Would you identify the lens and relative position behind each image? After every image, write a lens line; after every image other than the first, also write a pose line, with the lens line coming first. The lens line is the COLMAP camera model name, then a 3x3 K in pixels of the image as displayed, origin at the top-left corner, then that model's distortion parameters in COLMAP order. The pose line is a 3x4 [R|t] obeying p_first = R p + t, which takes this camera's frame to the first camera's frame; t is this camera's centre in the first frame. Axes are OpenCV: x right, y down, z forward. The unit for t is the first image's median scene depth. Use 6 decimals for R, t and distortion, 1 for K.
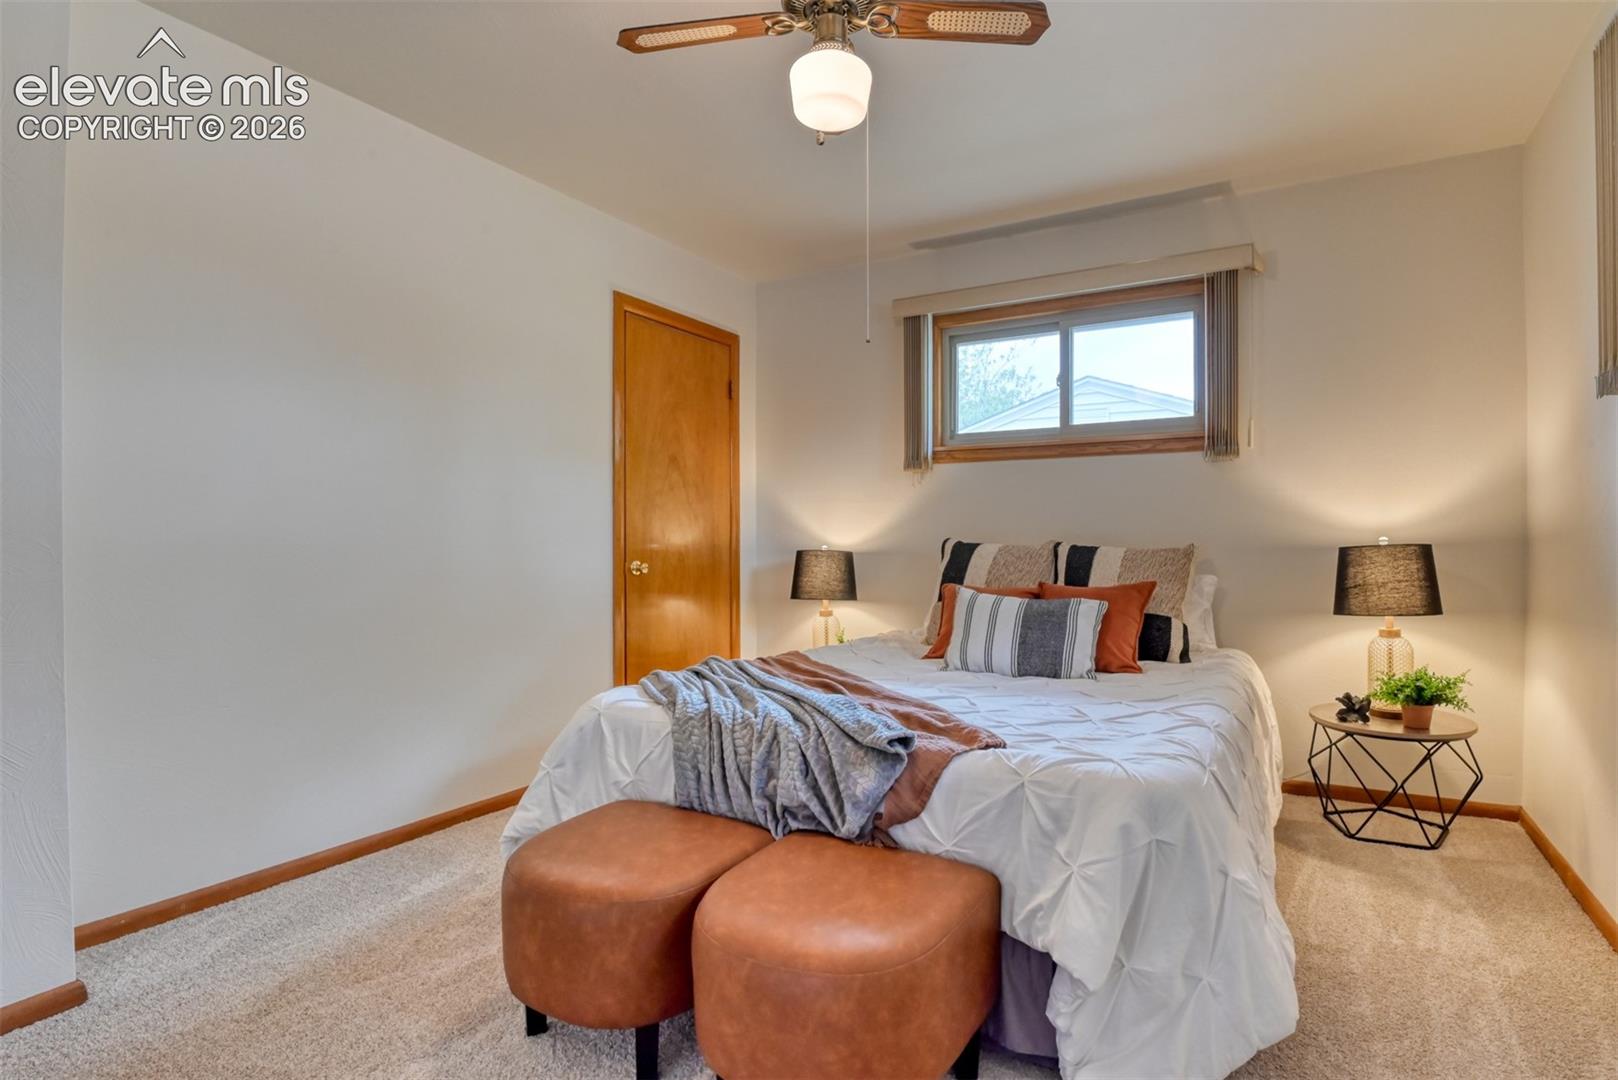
lens RADIAL K [[793.2, 0, 818.2], [0, 793.2, 545.0], [0, 0, 1]] dist [-0.028090, 0.000288]
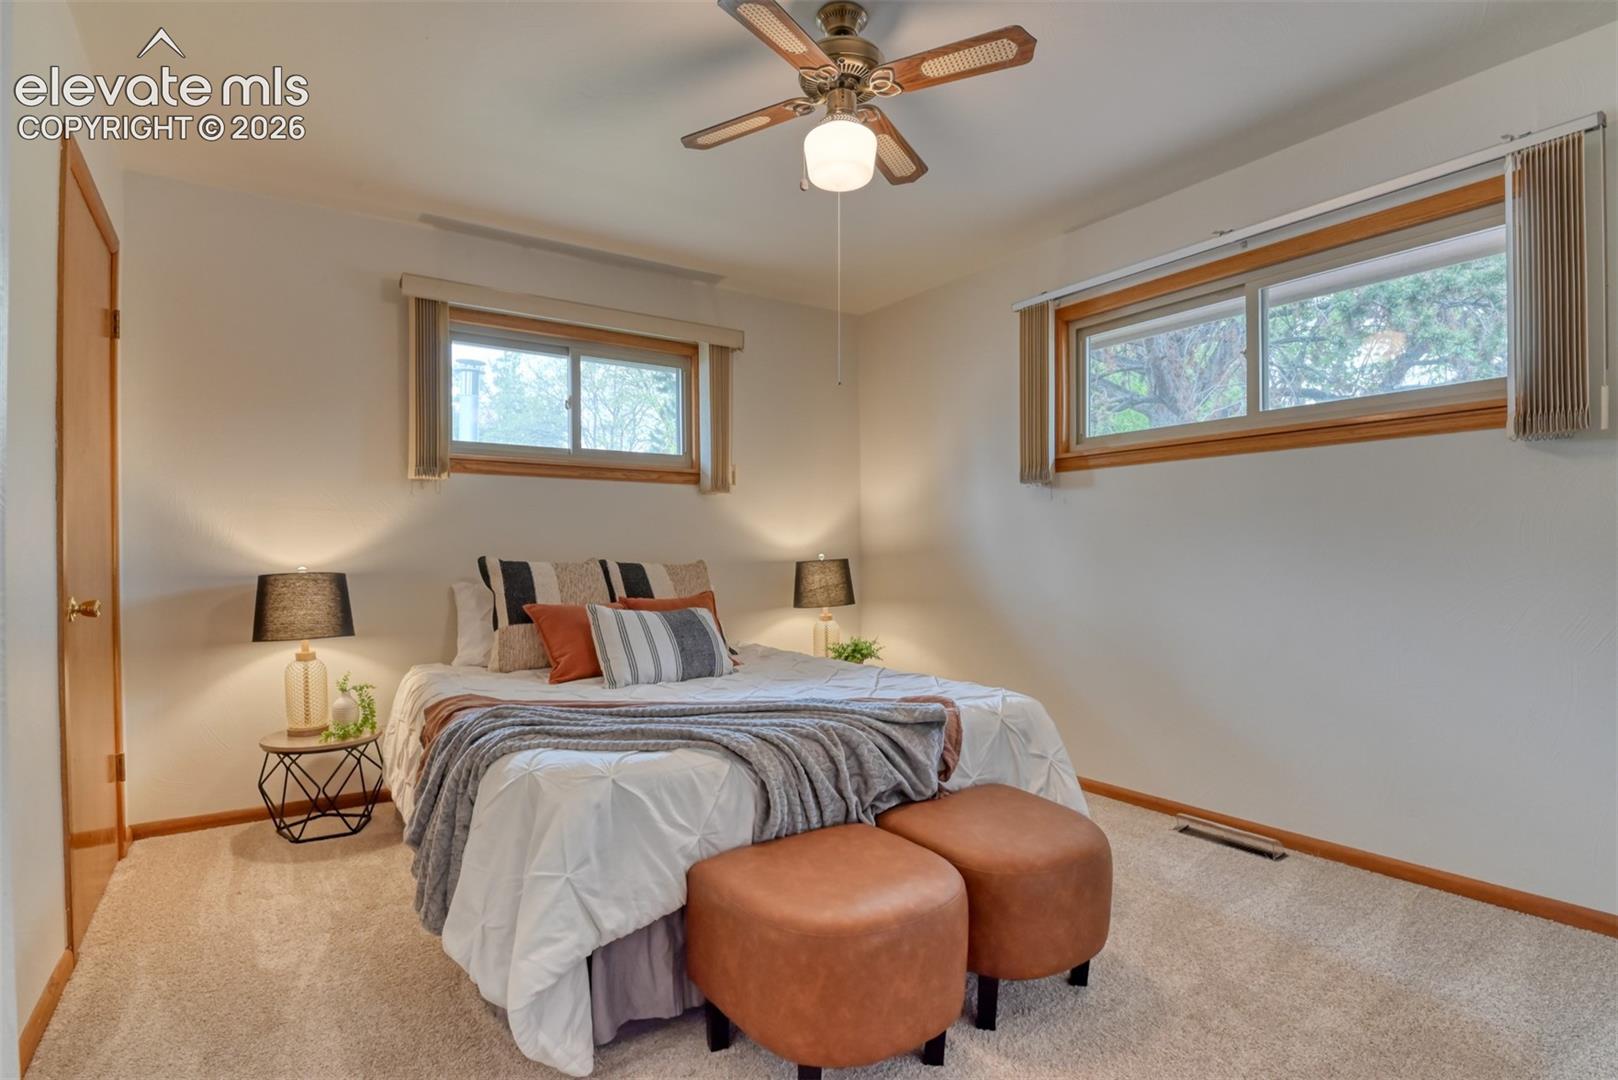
lens RADIAL K [[793.2, 0, 818.2], [0, 793.2, 545.0], [0, 0, 1]] dist [-0.028090, 0.000288]
pose [[0.438779, 0.011487, 0.898521, -0.519835], [0.012169, 0.999751, -0.018724, 0.000300], [-0.898513, 0.019149, 0.438530, 0.278033]]
